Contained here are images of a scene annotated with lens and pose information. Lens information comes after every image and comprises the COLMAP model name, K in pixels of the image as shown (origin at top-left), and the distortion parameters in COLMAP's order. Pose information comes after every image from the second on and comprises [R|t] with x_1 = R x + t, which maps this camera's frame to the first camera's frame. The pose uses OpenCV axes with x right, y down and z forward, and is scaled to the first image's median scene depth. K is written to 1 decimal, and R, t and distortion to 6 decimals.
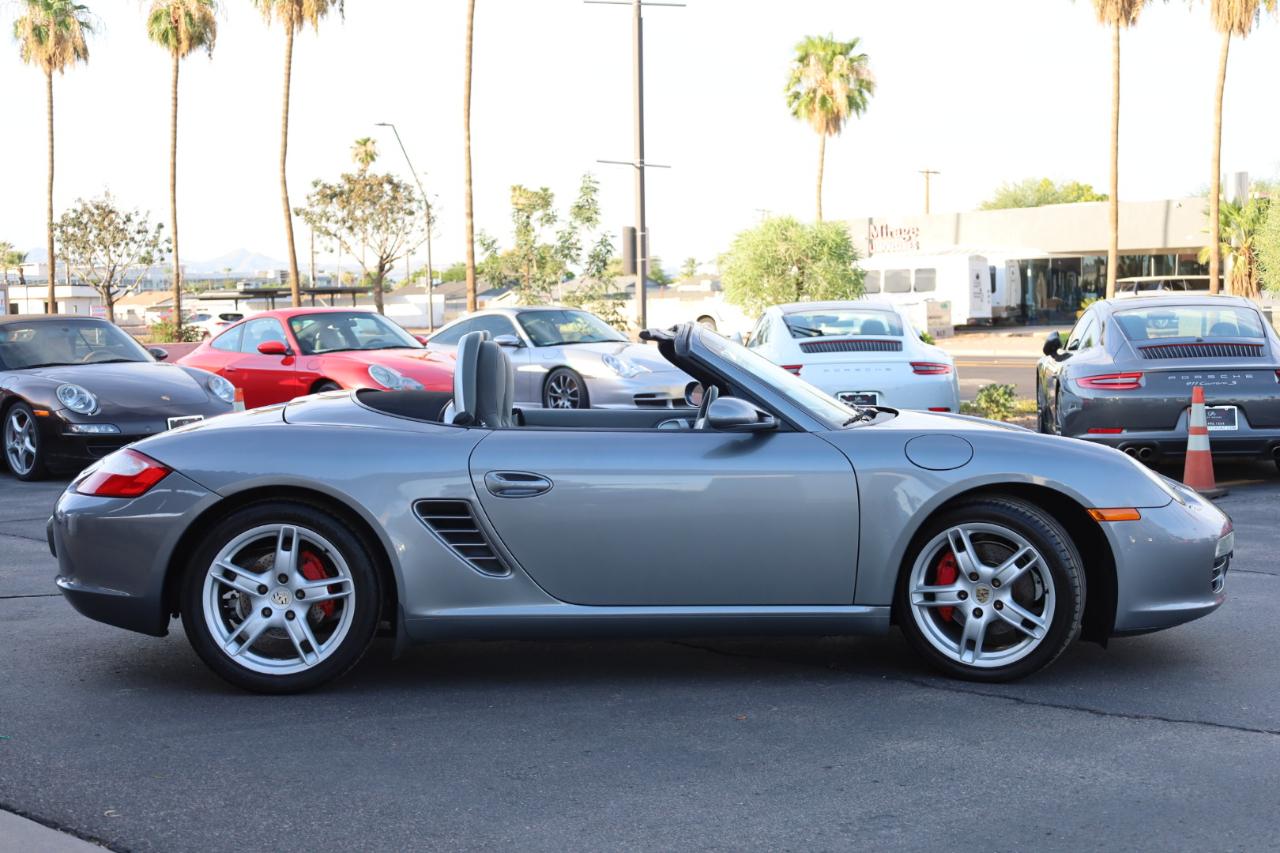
lens RADIAL K [[1899.7, 0, 640.0], [0, 1899.7, 426.5], [0, 0, 1]] dist [0.025135, -0.044433]
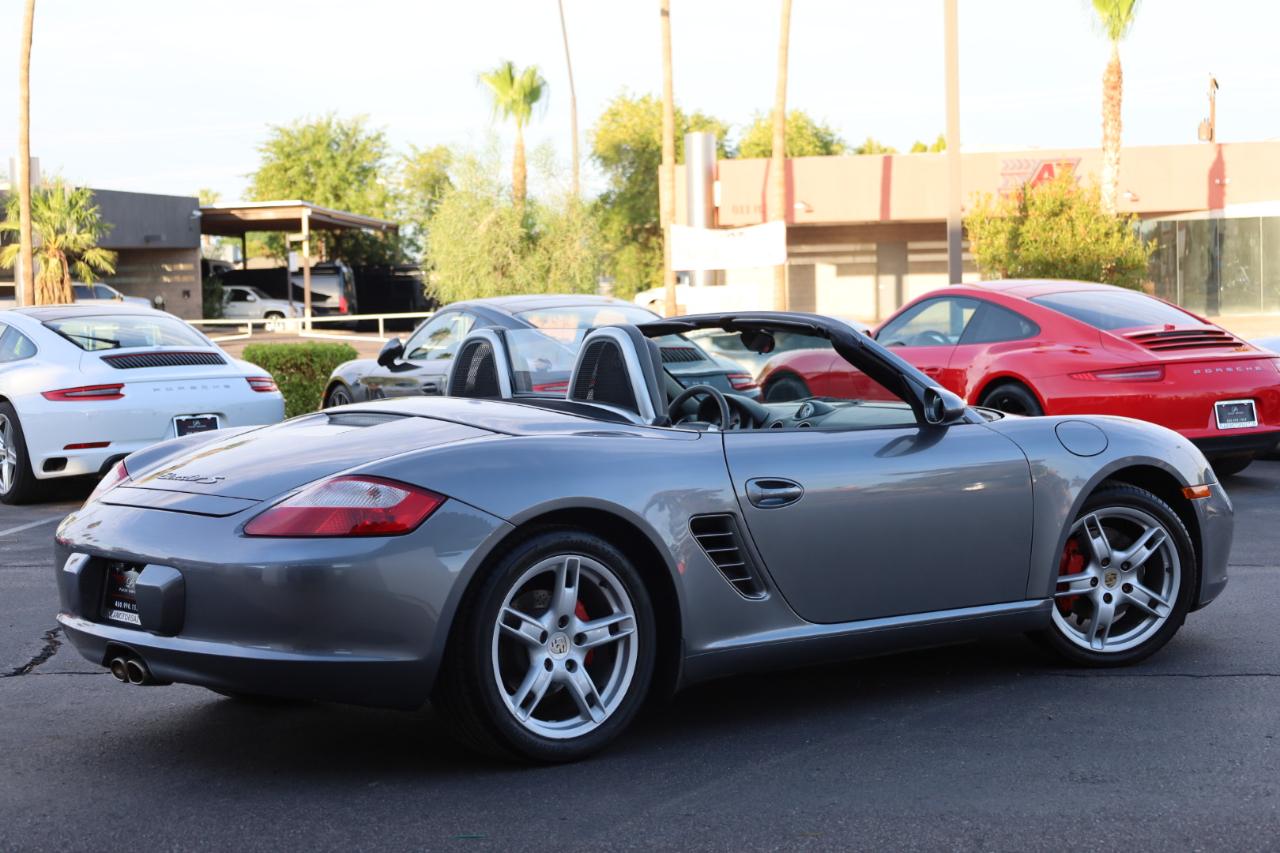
lens RADIAL K [[2387.6, 0, 640.0], [0, 2387.6, 426.5], [0, 0, 1]] dist [-0.016036, 0.212629]
pose [[0.801681, -0.037742, 0.596559, -0.762460], [0.049921, 0.998746, -0.003899, 0.000891], [-0.595664, 0.032906, 0.802560, 0.139999]]
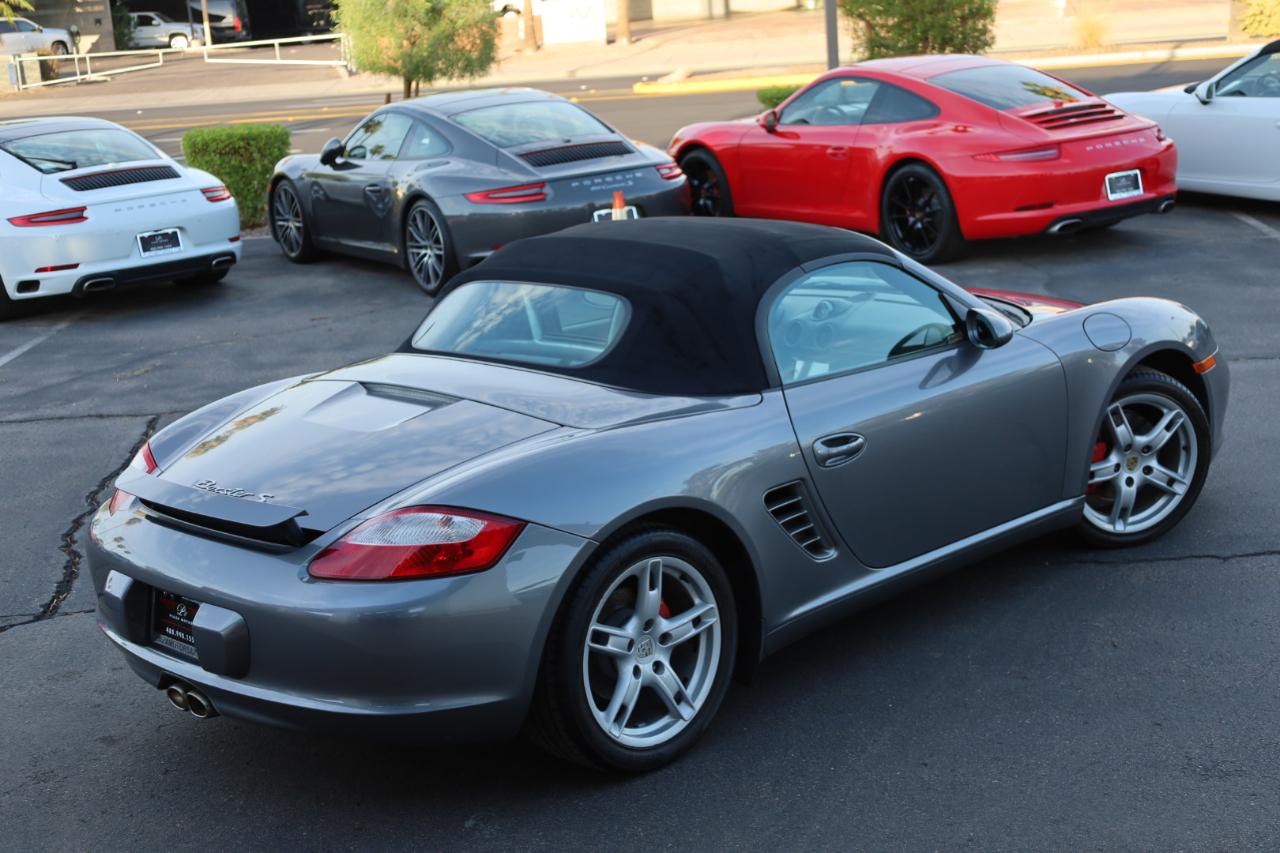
lens RADIAL K [[1938.1, 0, 653.9], [0, 1938.1, 456.2], [0, 0, 1]] dist [0.030133, 0.015563]
pose [[0.744304, -0.201074, 0.636853, -0.671448], [0.102143, 0.976654, 0.188983, -0.137743], [-0.659984, -0.075611, 0.747465, 0.393354]]
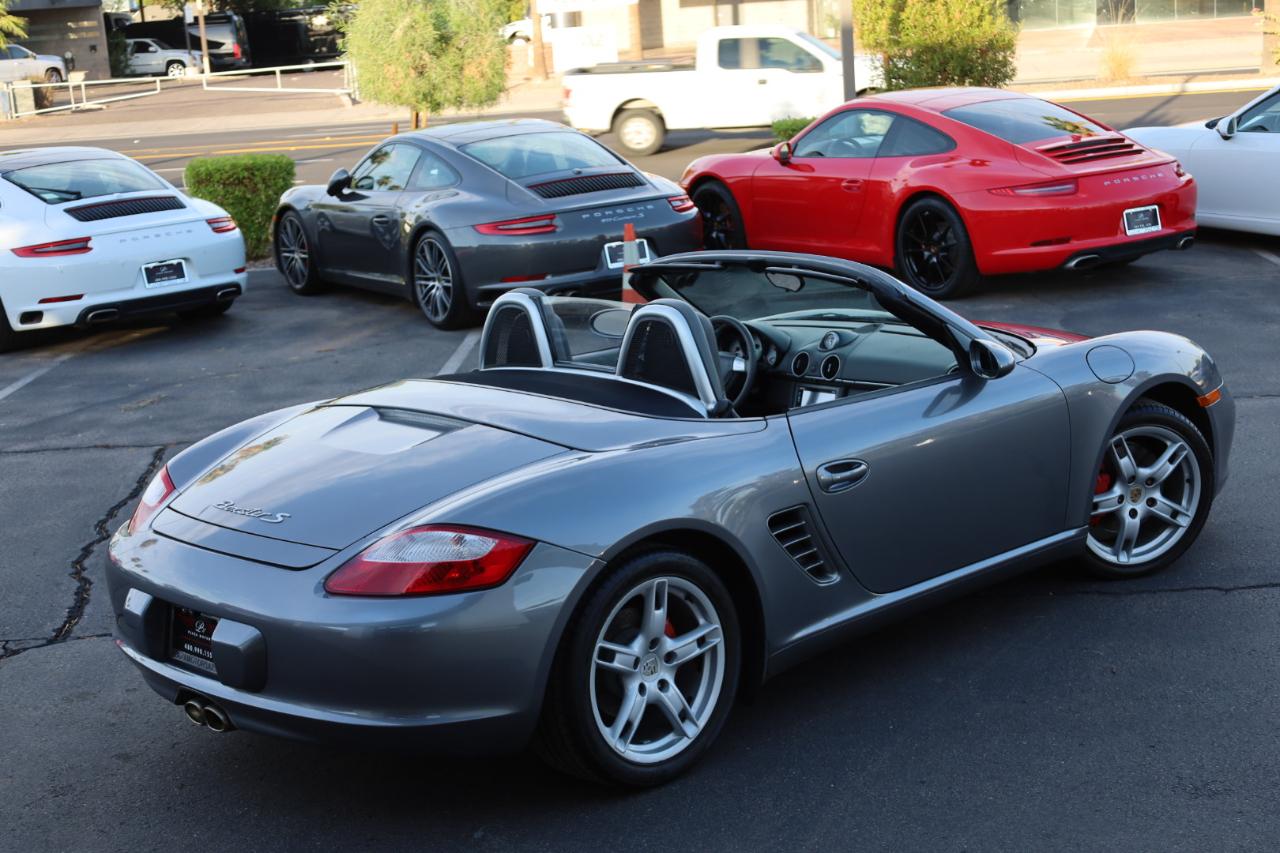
lens RADIAL K [[2040.7, 0, 645.4], [0, 2040.7, 463.0], [0, 0, 1]] dist [-0.018533, 0.203551]
pose [[0.751951, -0.183578, 0.633142, -0.712417], [0.097459, 0.980847, 0.168646, -0.139799], [-0.651975, -0.065108, 0.755440, 0.343214]]
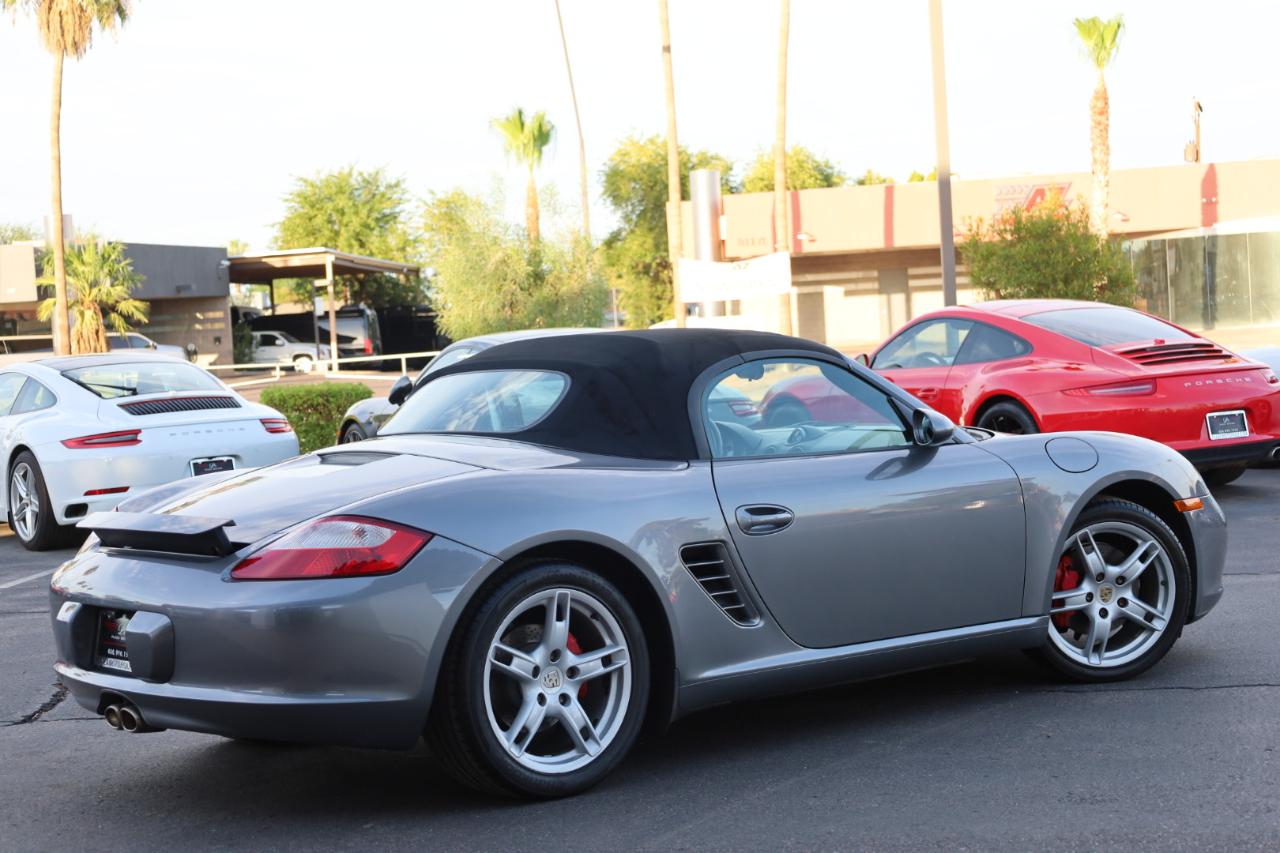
lens RADIAL K [[2284.2, 0, 640.0], [0, 2284.2, 426.5], [0, 0, 1]] dist [-0.020567, 0.249067]
pose [[0.805271, -0.056260, 0.590232, -0.722980], [0.081559, 0.996535, -0.016285, 0.000010], [-0.587270, 0.061253, 0.807070, 0.168616]]
